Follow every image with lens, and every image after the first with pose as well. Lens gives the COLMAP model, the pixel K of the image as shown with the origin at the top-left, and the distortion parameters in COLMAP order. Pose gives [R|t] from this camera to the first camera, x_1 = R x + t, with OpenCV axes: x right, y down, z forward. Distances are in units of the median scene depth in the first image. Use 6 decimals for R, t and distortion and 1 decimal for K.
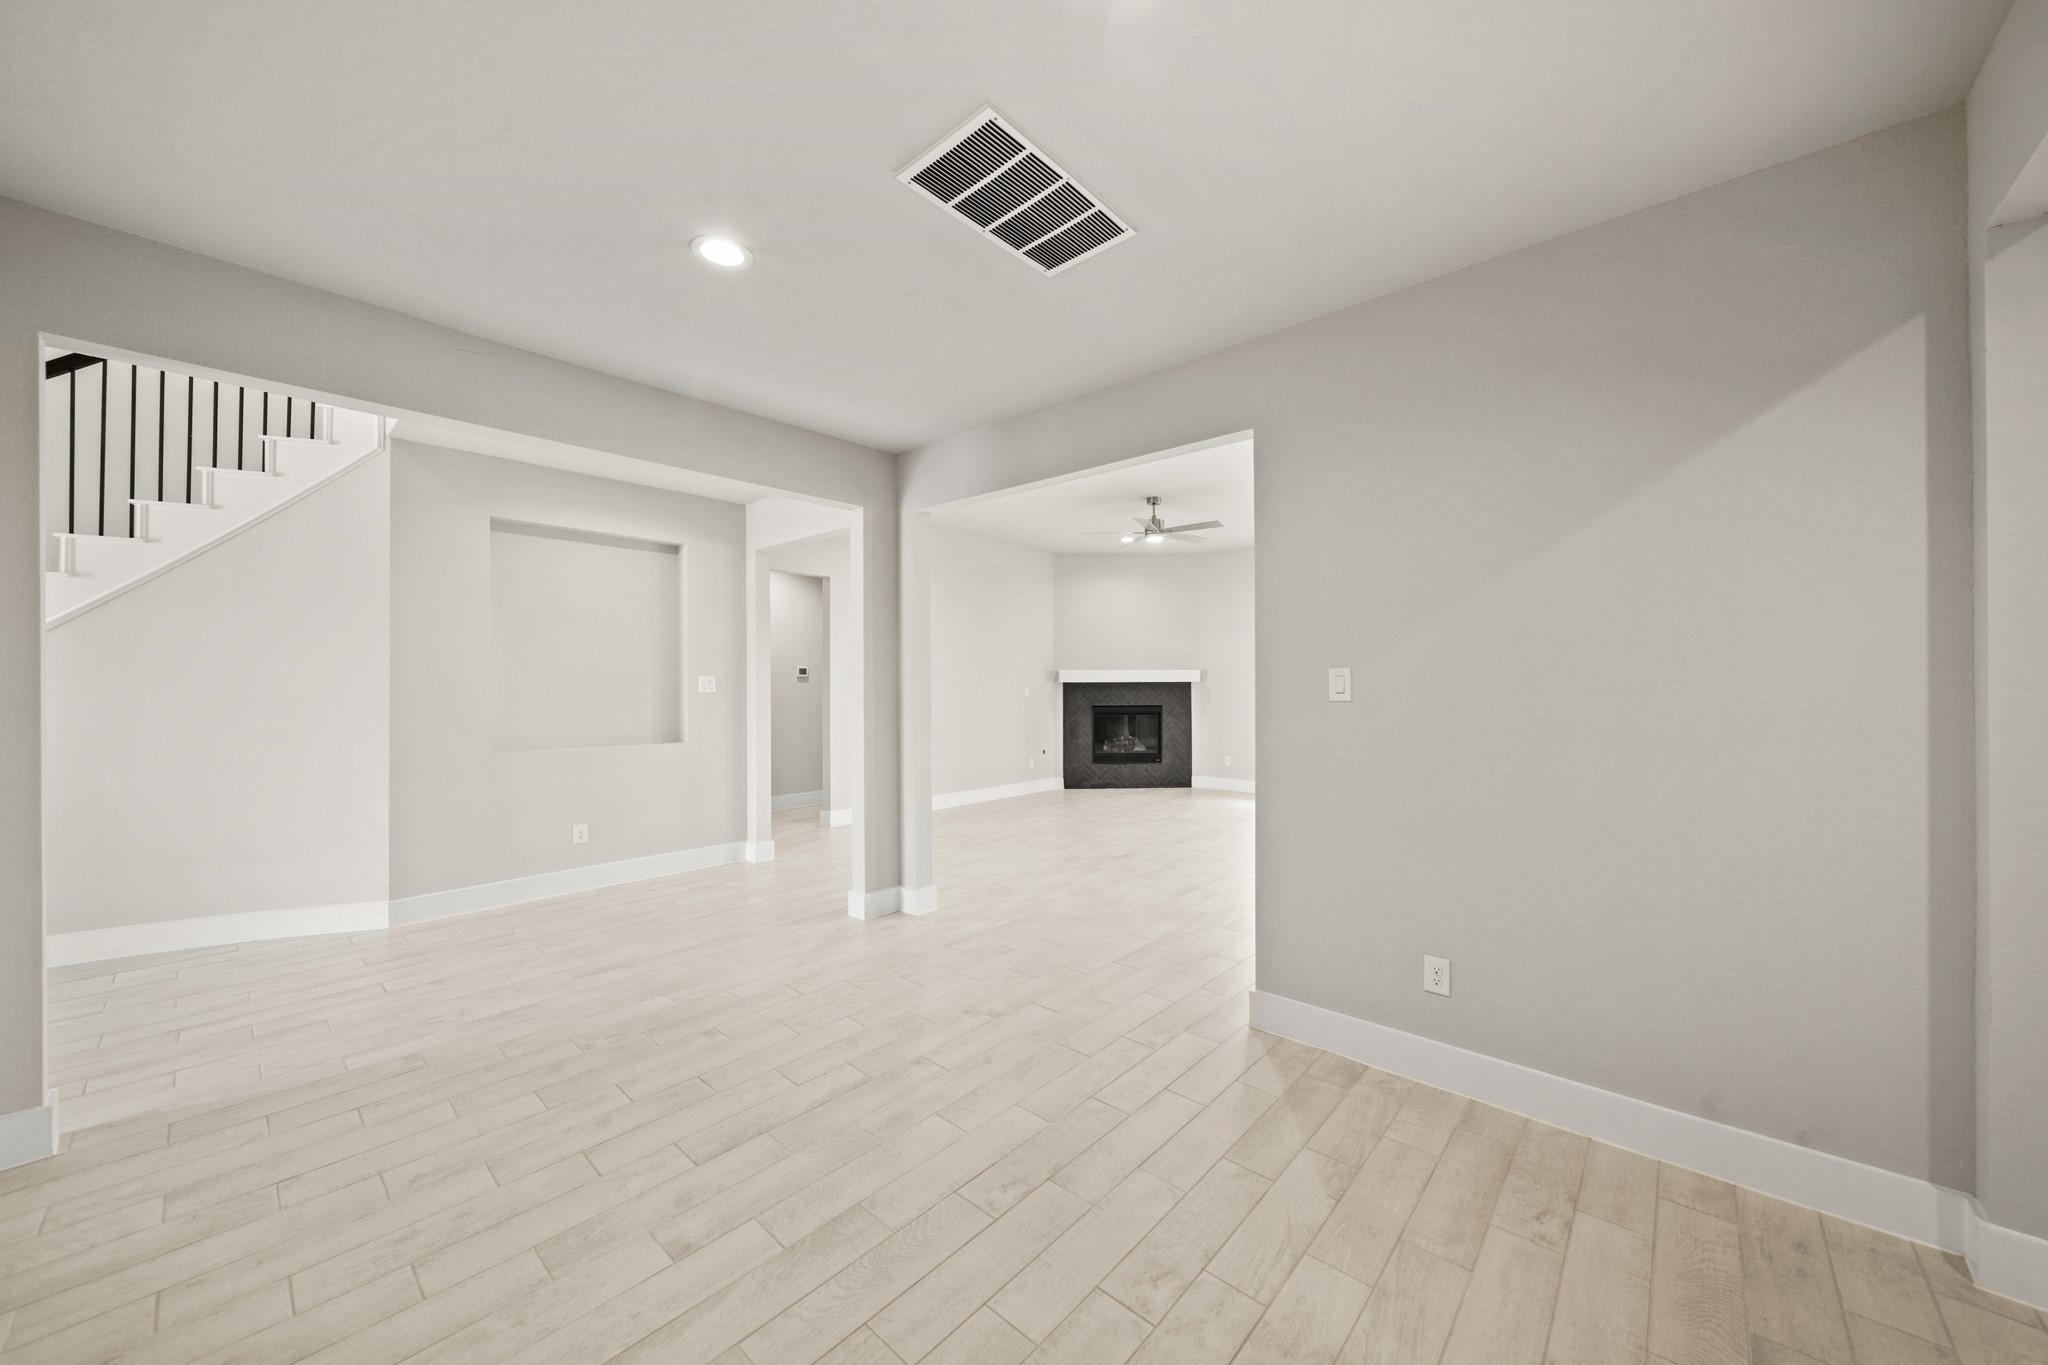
lens RADIAL K [[730.3, 0, 1028.6], [0, 730.3, 681.7], [0, 0, 1]] dist [-0.001929, -0.000619]
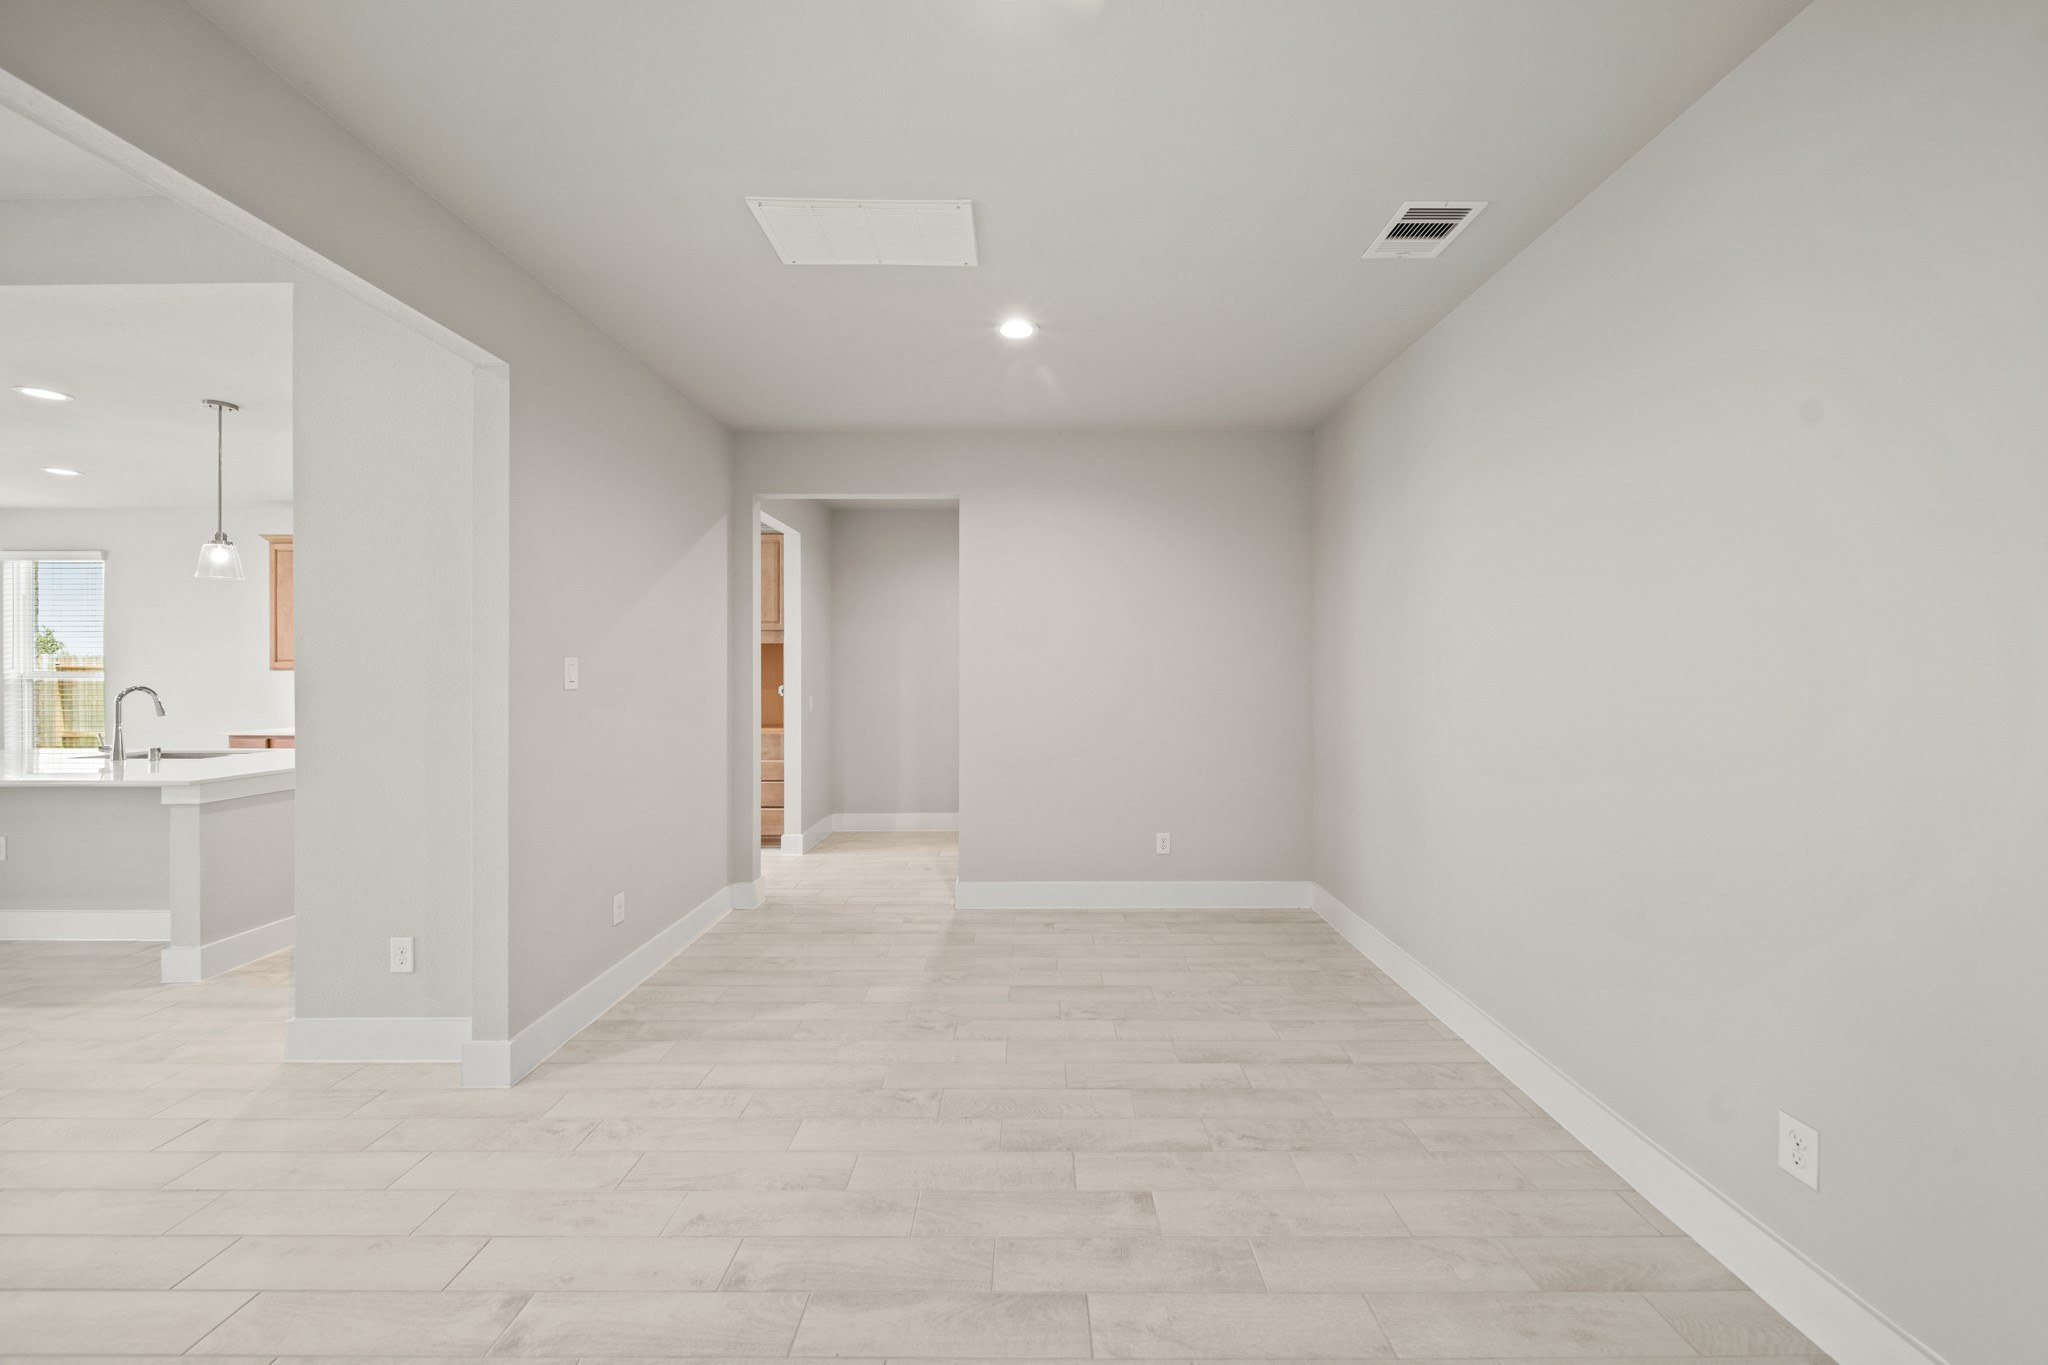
lens RADIAL K [[730.3, 0, 1036.8], [0, 730.3, 674.6], [0, 0, 1]] dist [-0.001929, -0.000619]
pose [[-0.669832, -0.000368, 0.742512, -0.227893], [0.001771, 0.999996, 0.002093, 0.001586], [-0.742510, 0.002716, -0.669829, 0.357408]]
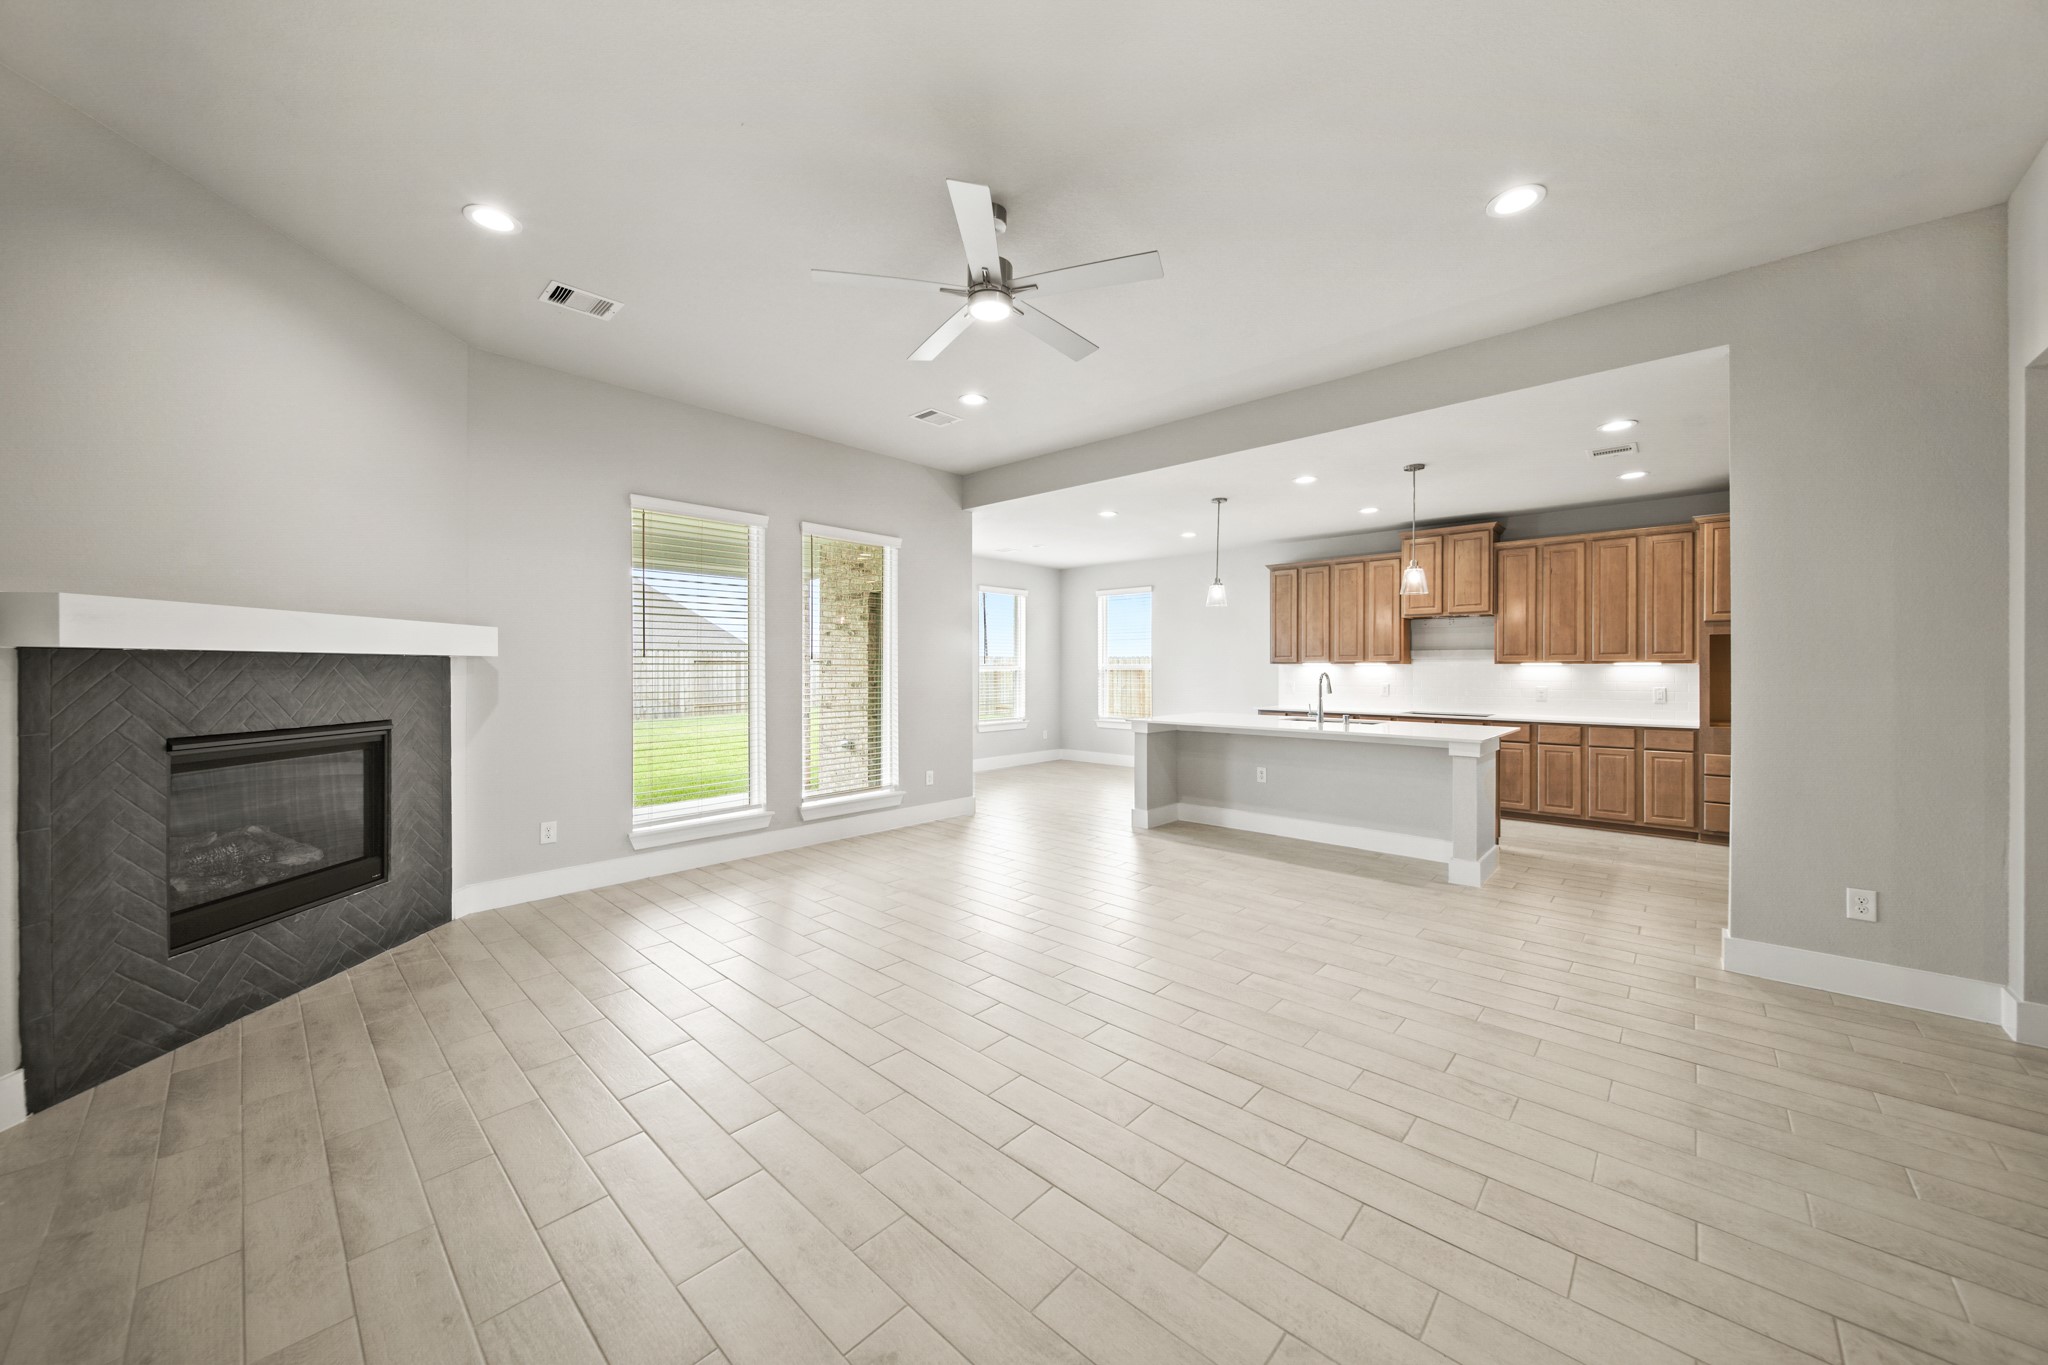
lens RADIAL K [[730.3, 0, 1029.2], [0, 730.3, 668.7], [0, 0, 1]] dist [-0.001929, -0.000619]
pose [[0.017876, 0.004554, 0.999830, -0.178189], [-0.001514, 0.999989, -0.004528, 0.009161], [-0.999839, -0.001433, 0.017882, 0.715916]]
